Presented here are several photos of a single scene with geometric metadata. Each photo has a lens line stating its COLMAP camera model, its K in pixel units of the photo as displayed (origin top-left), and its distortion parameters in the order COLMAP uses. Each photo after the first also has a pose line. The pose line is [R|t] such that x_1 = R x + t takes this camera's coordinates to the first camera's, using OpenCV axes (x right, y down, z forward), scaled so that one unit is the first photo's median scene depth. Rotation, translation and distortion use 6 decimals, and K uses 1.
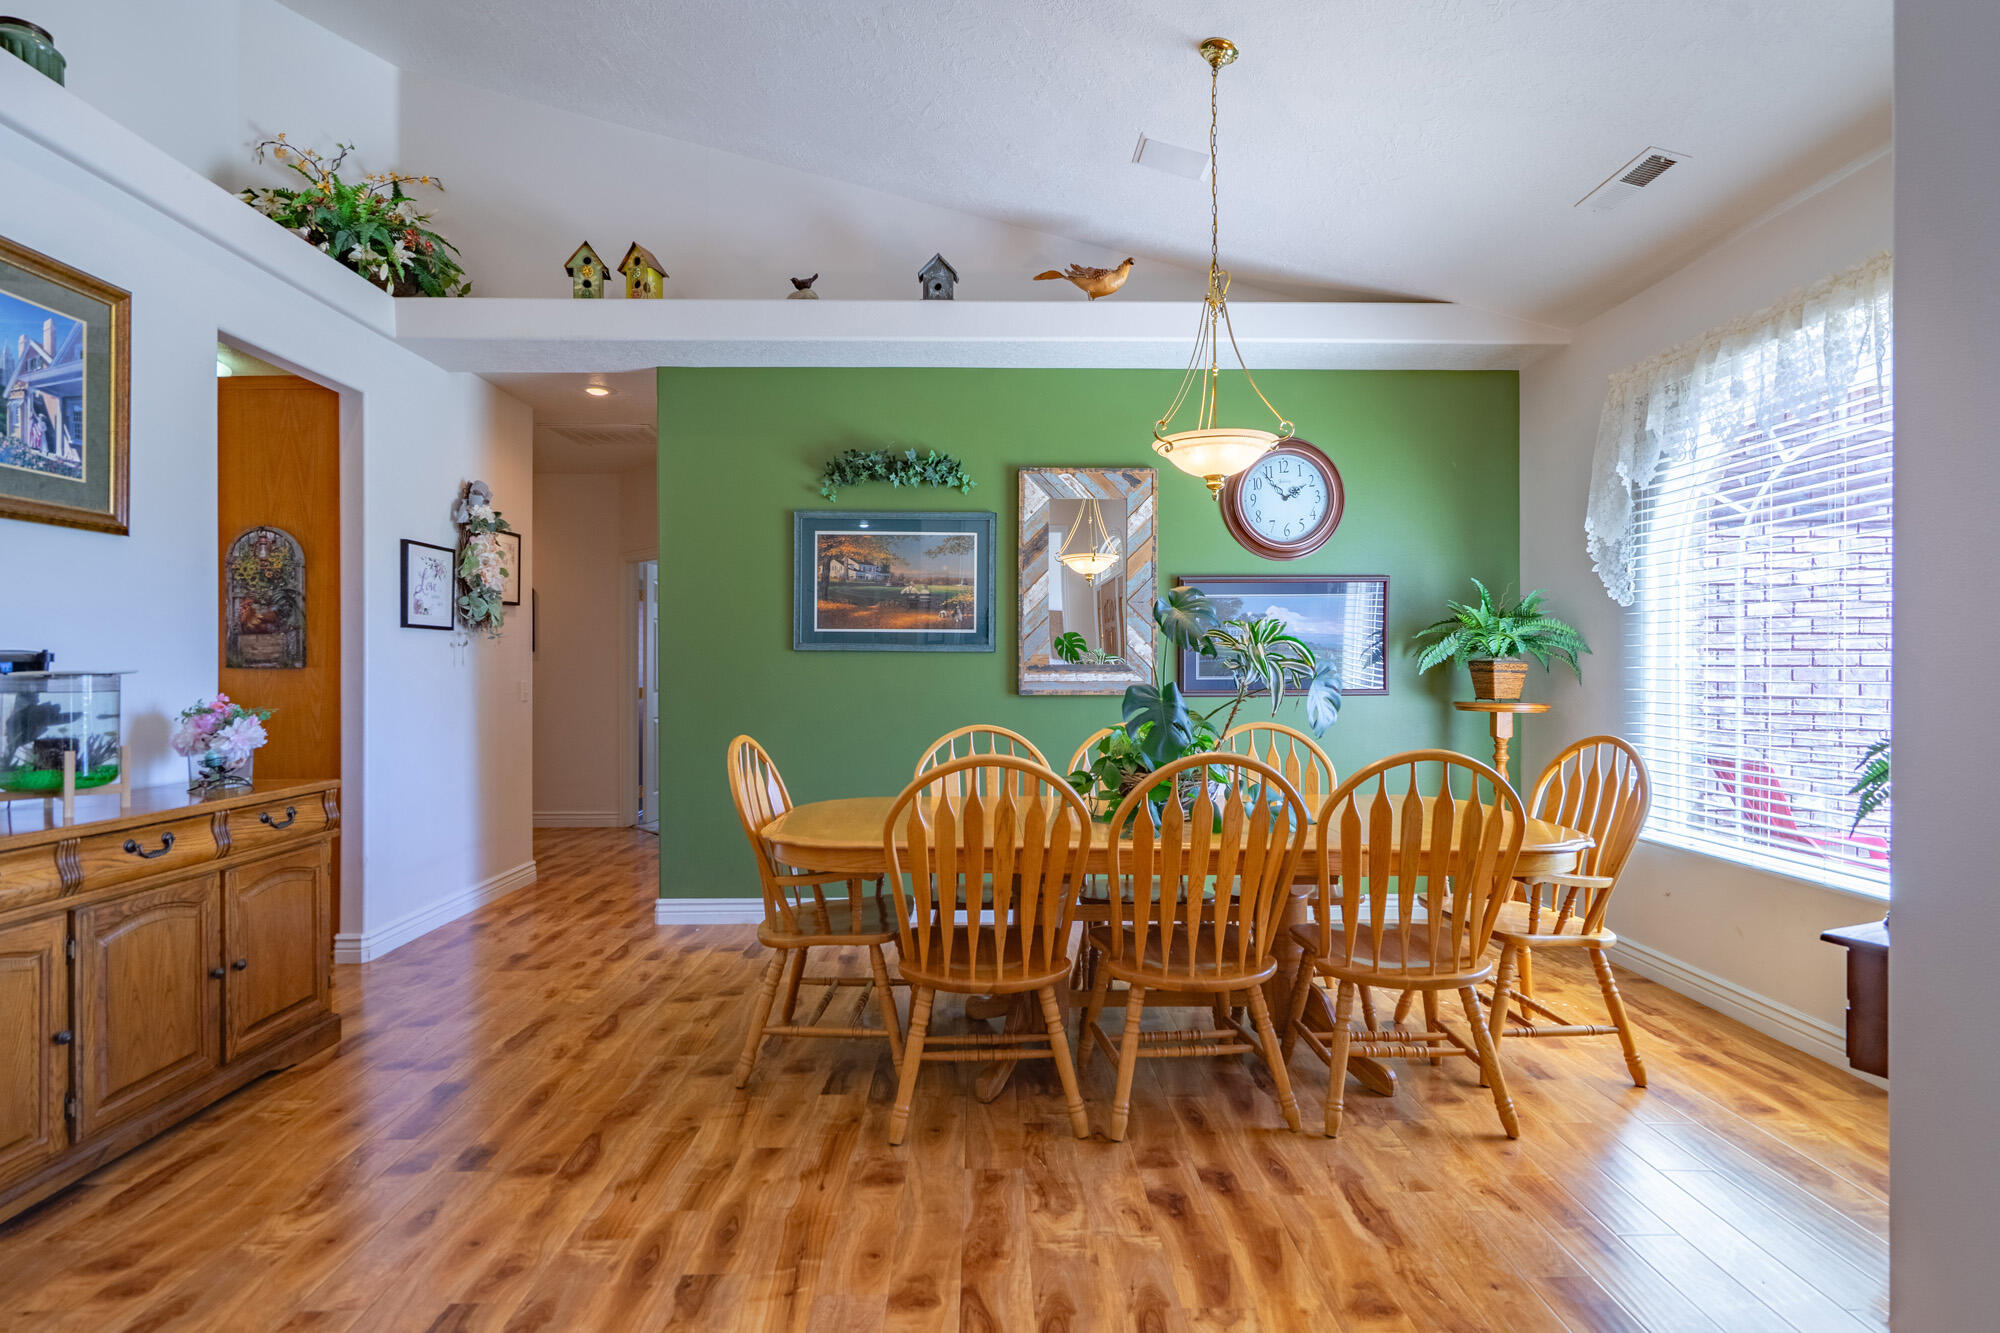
lens RADIAL K [[958.9, 0, 996.0], [0, 958.9, 674.5], [0, 0, 1]] dist [-0.018453, 0.000094]
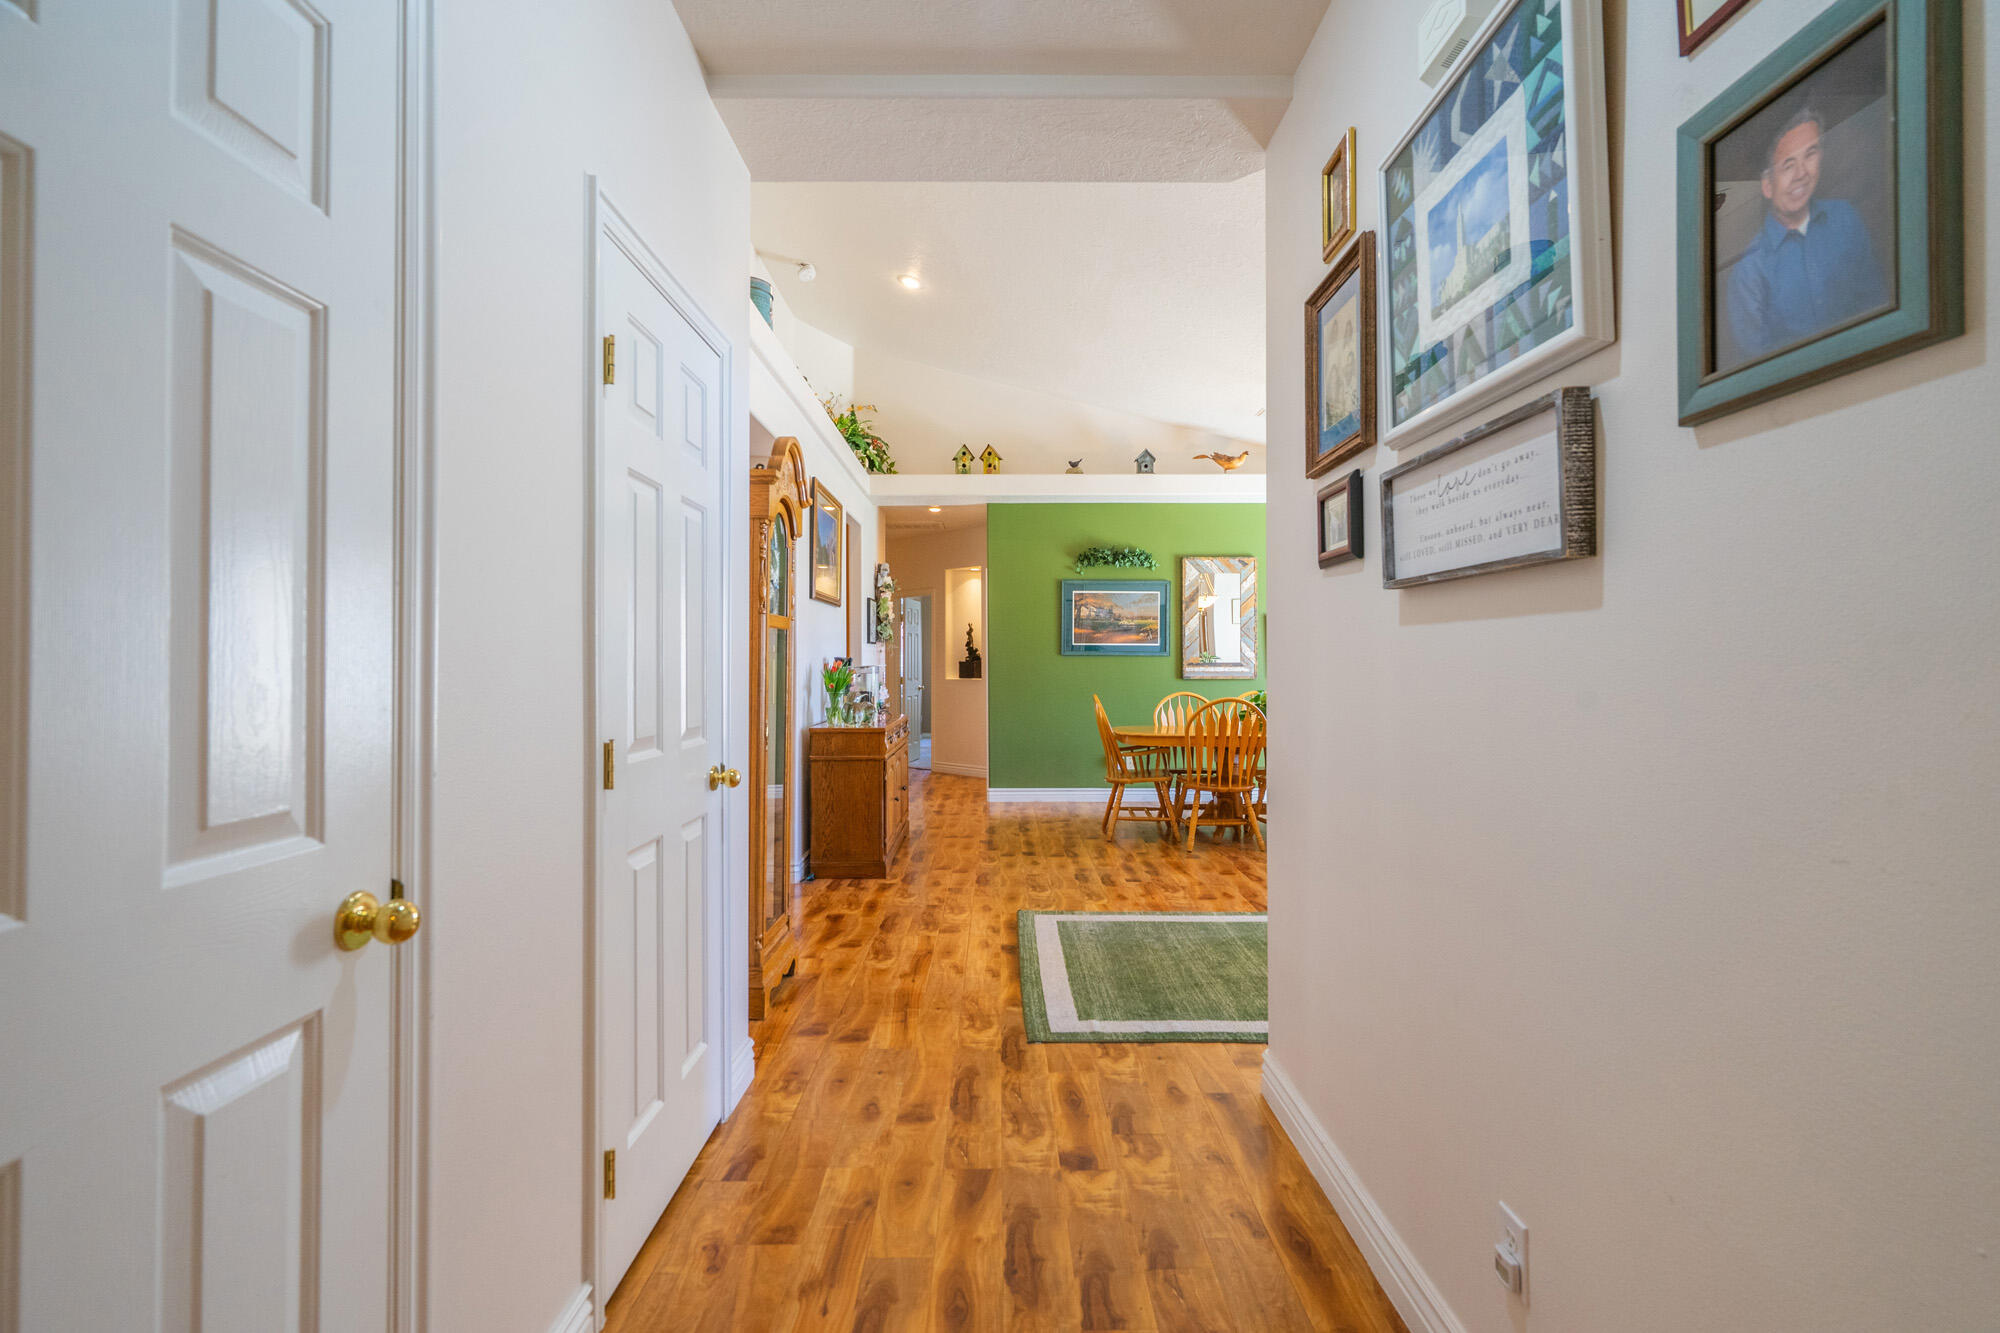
lens RADIAL K [[907.8, 0, 1002.8], [0, 907.8, 653.9], [0, 0, 1]] dist [-0.001116, 0.001549]
pose [[0.999655, -0.001177, -0.026226, -0.279487], [0.000720, 0.999848, -0.017427, 0.003420], [0.026242, 0.017402, 0.999504, -0.769331]]
